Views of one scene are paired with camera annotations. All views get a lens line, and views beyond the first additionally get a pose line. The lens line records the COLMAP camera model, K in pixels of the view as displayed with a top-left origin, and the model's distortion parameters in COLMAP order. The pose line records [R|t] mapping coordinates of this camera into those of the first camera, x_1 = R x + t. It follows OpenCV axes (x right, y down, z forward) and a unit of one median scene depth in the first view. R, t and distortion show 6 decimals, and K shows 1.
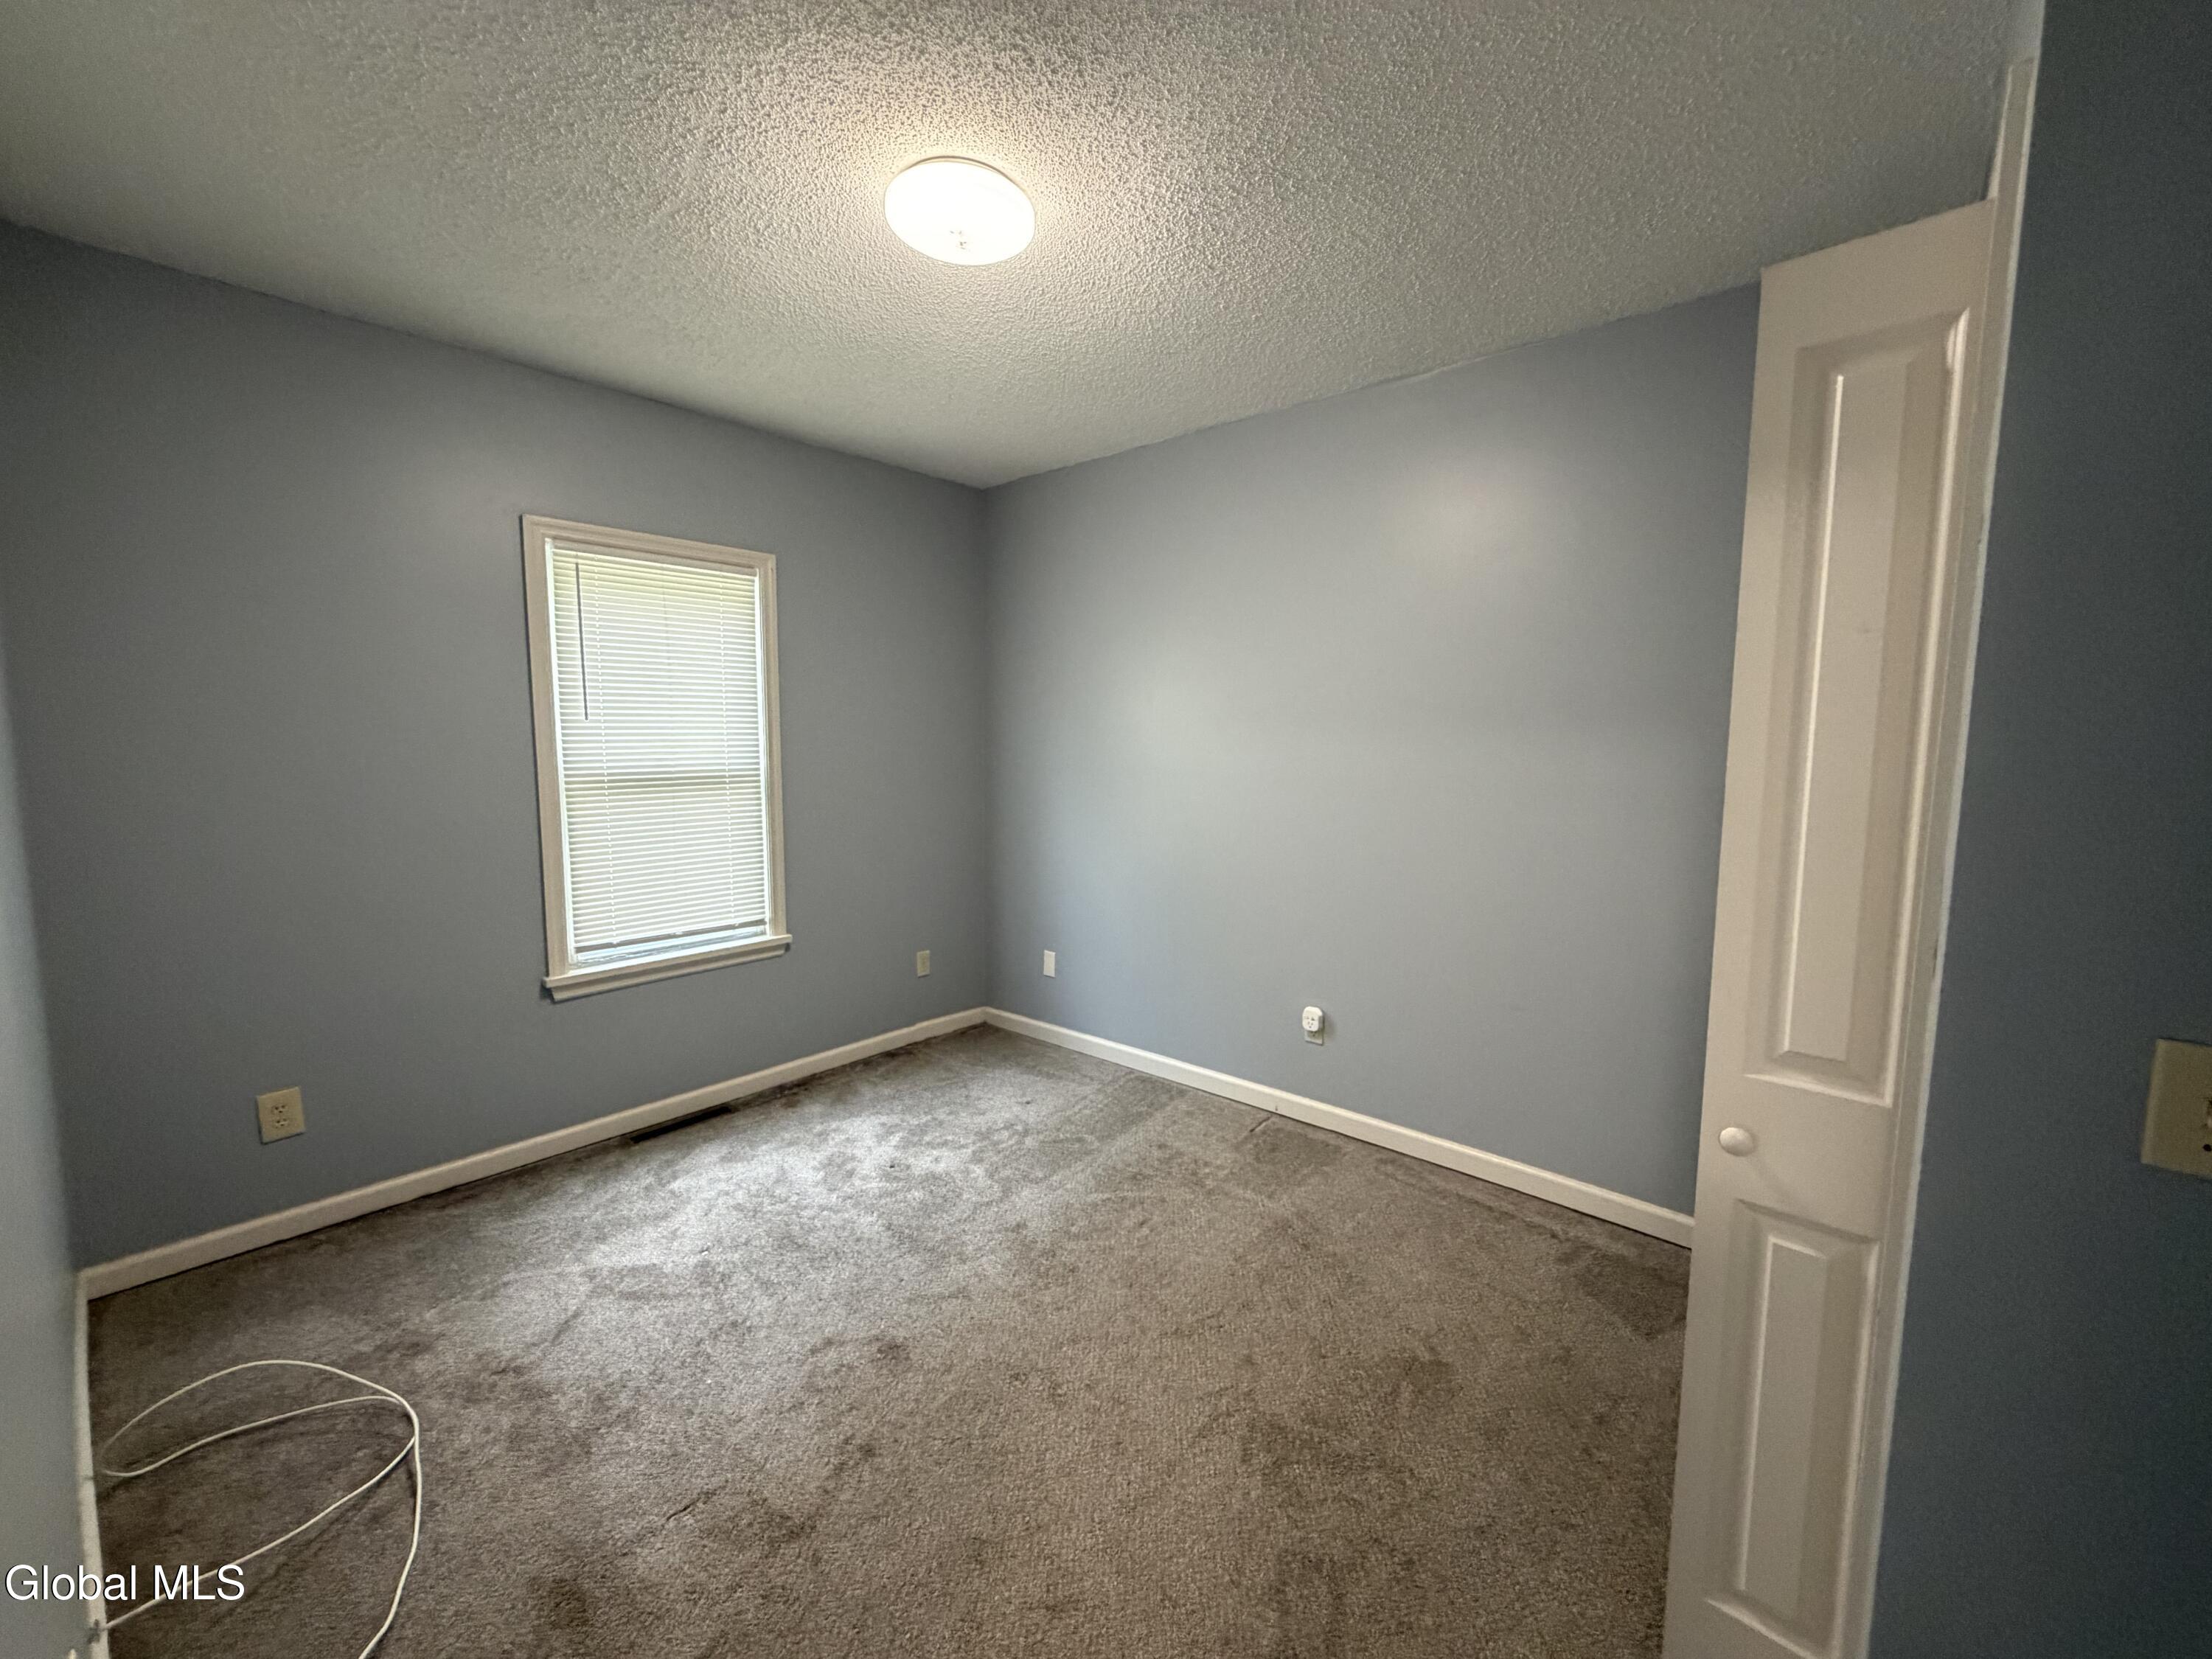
lens RADIAL K [[882.7, 0, 1114.6], [0, 882.7, 839.9], [0, 0, 1]] dist [0.001396, -0.000281]
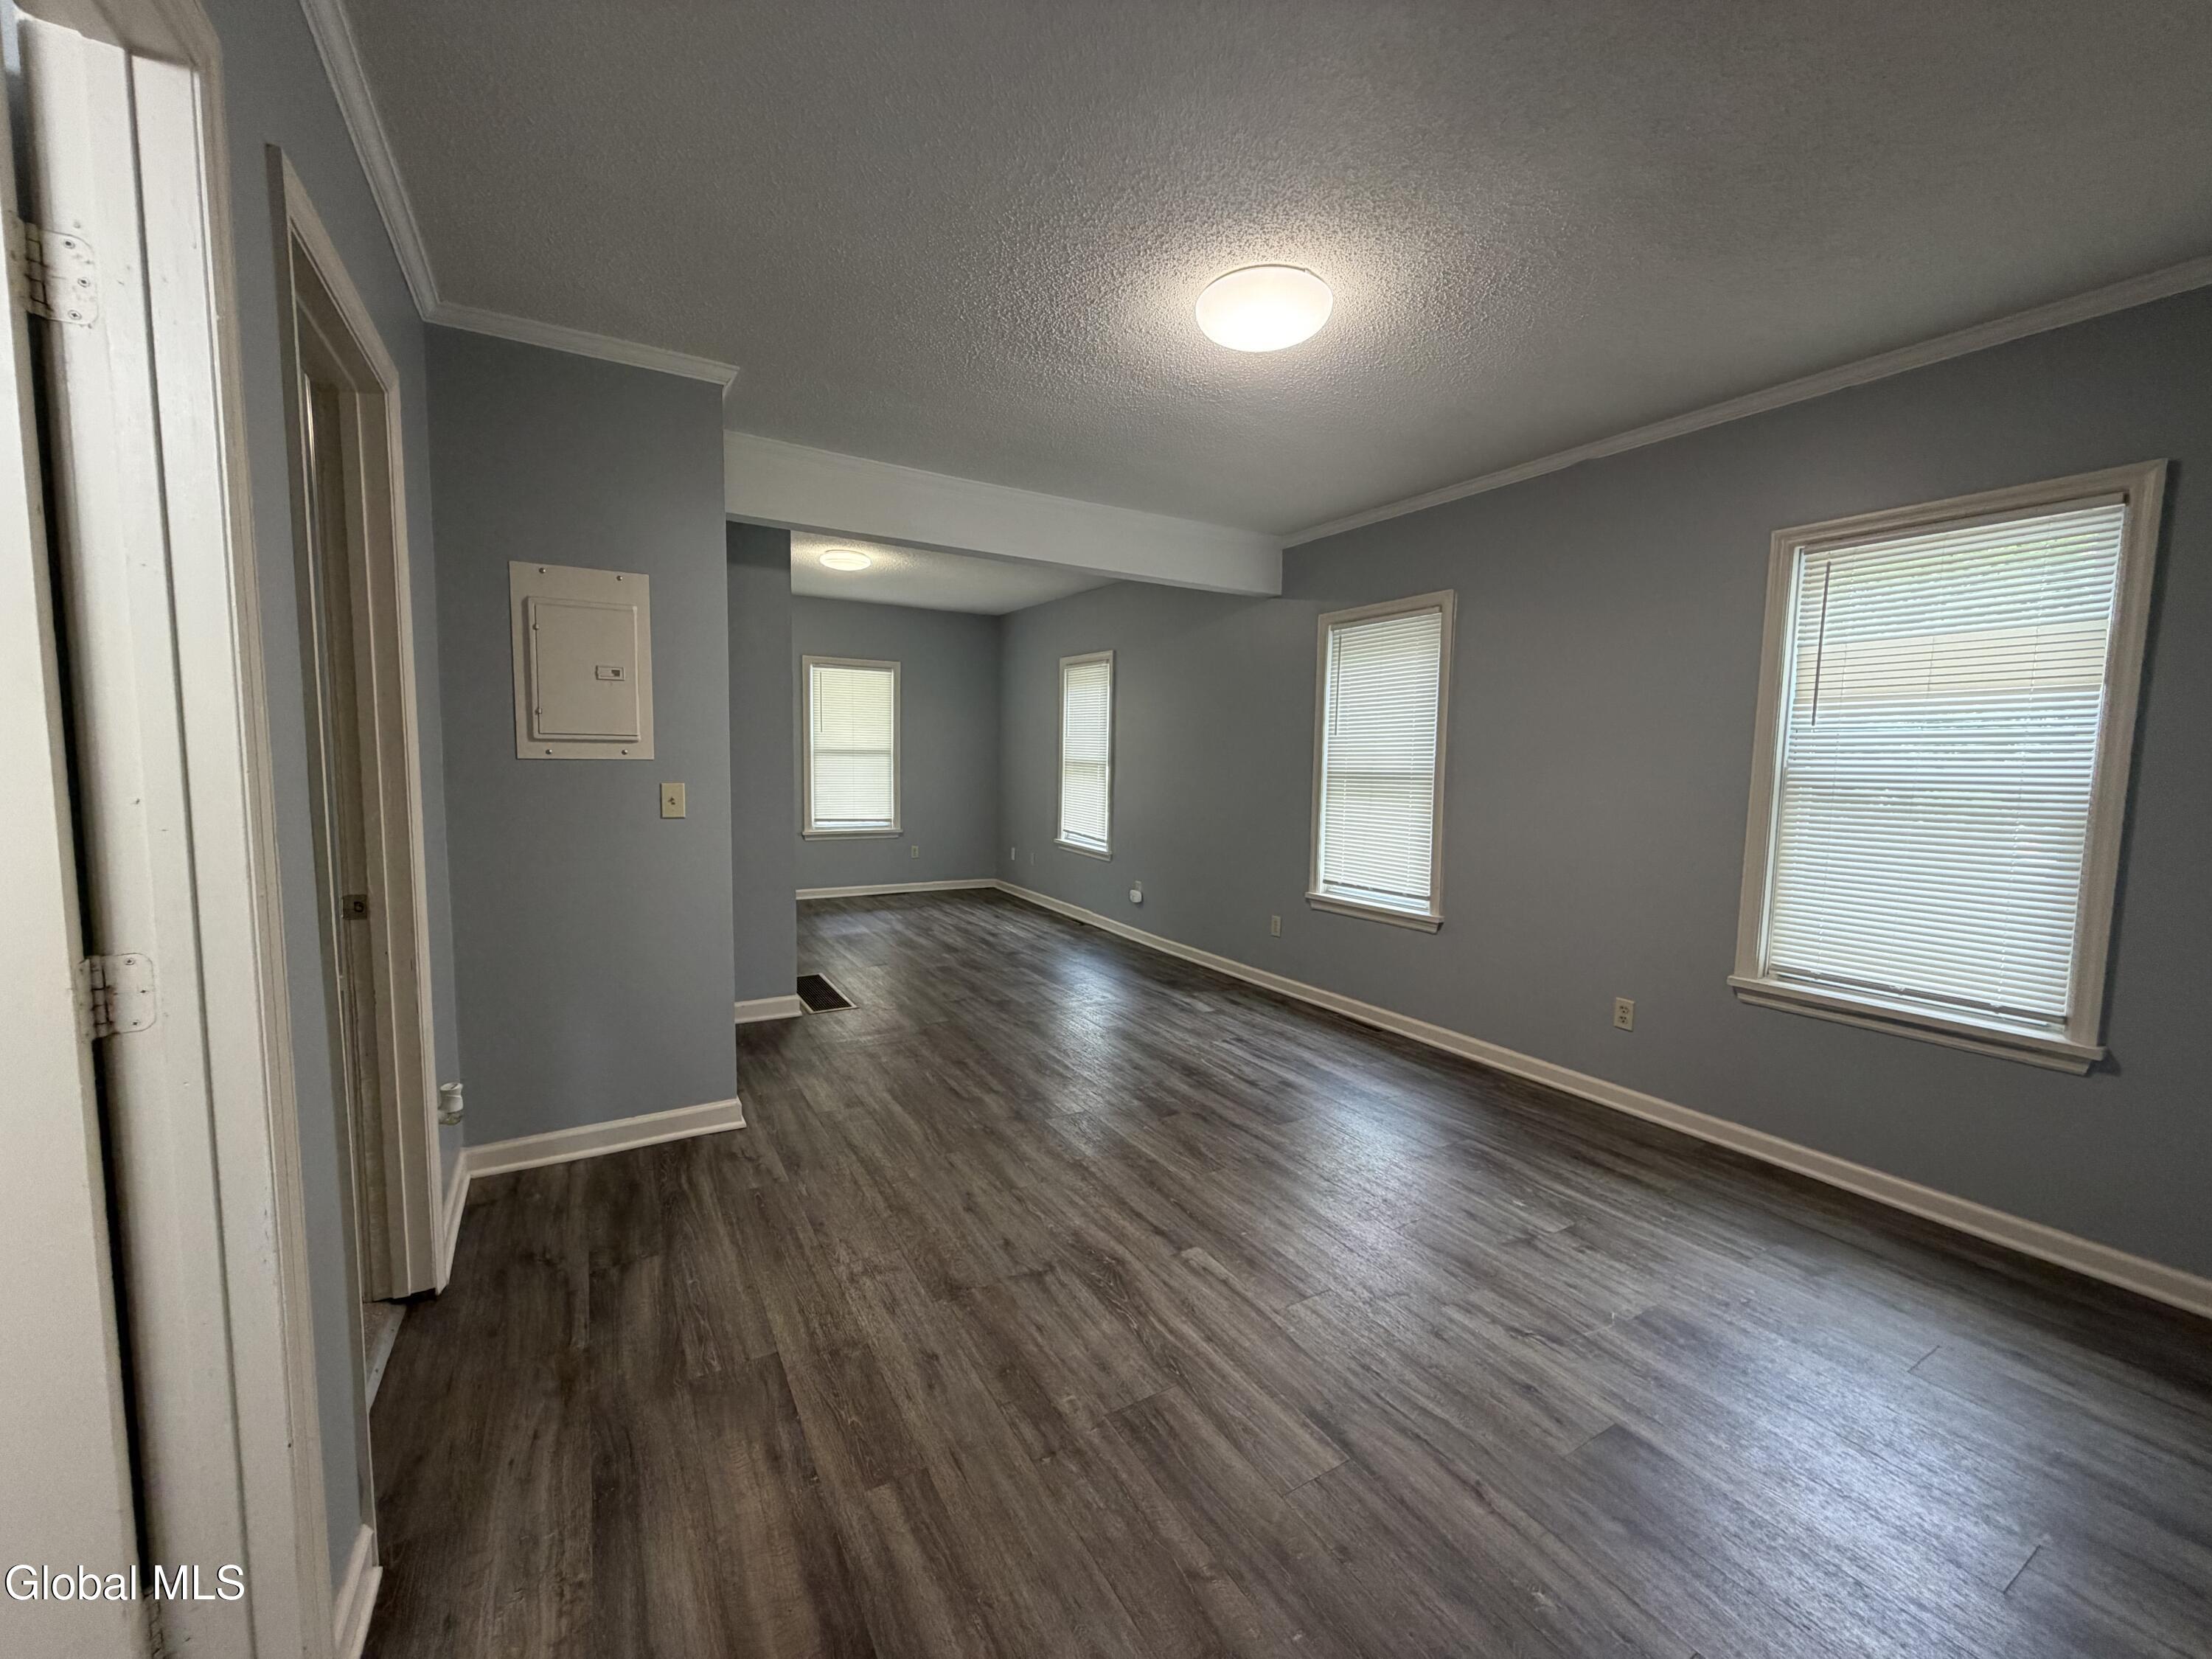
lens RADIAL K [[882.7, 0, 1110.6], [0, 882.7, 823.3], [0, 0, 1]] dist [0.001396, -0.000281]
pose [[-0.293458, 0.072961, -0.953184, 0.866192], [-0.108384, 0.988115, 0.109003, -0.092309], [0.949808, 0.135298, -0.282063, 0.916376]]
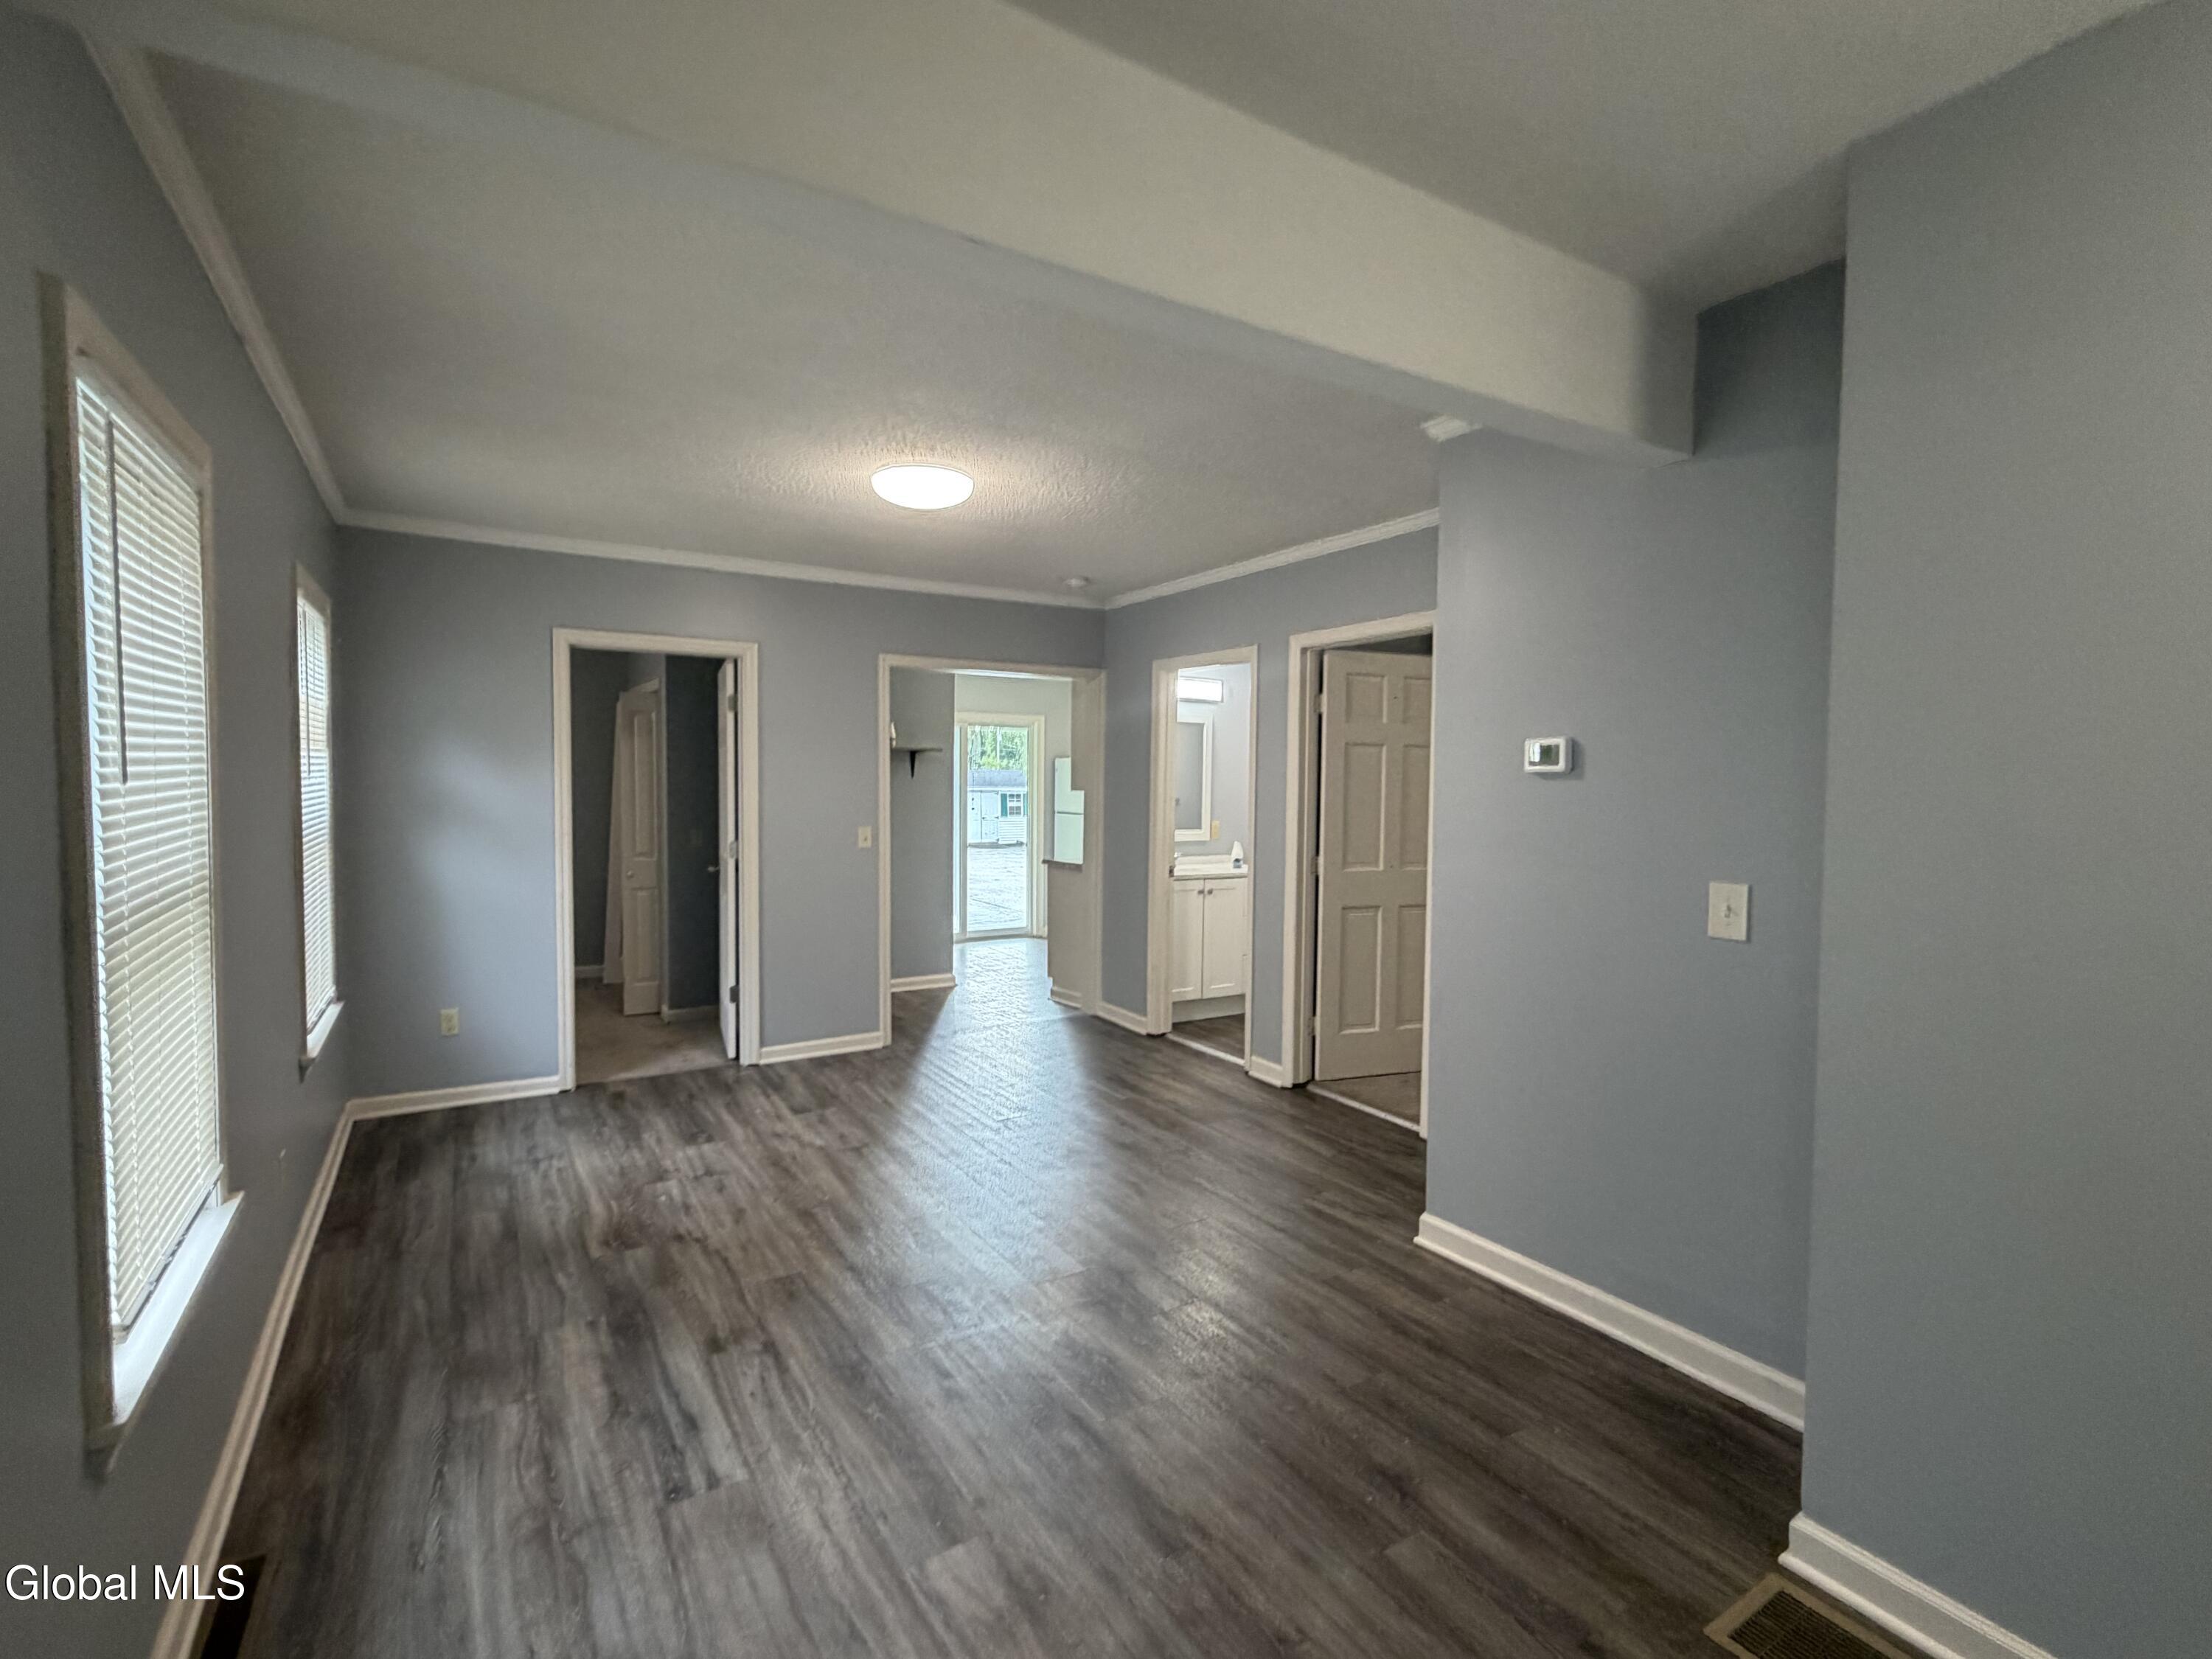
lens RADIAL K [[1020.2, 0, 1103.2], [0, 1020.2, 829.9], [0, 0, 1]] dist [0.000228, 0.000058]
pose [[0.272112, -0.038831, 0.961482, -0.812217], [0.084807, 0.996265, 0.016235, -0.067672], [-0.958521, 0.077123, 0.274389, 0.343270]]
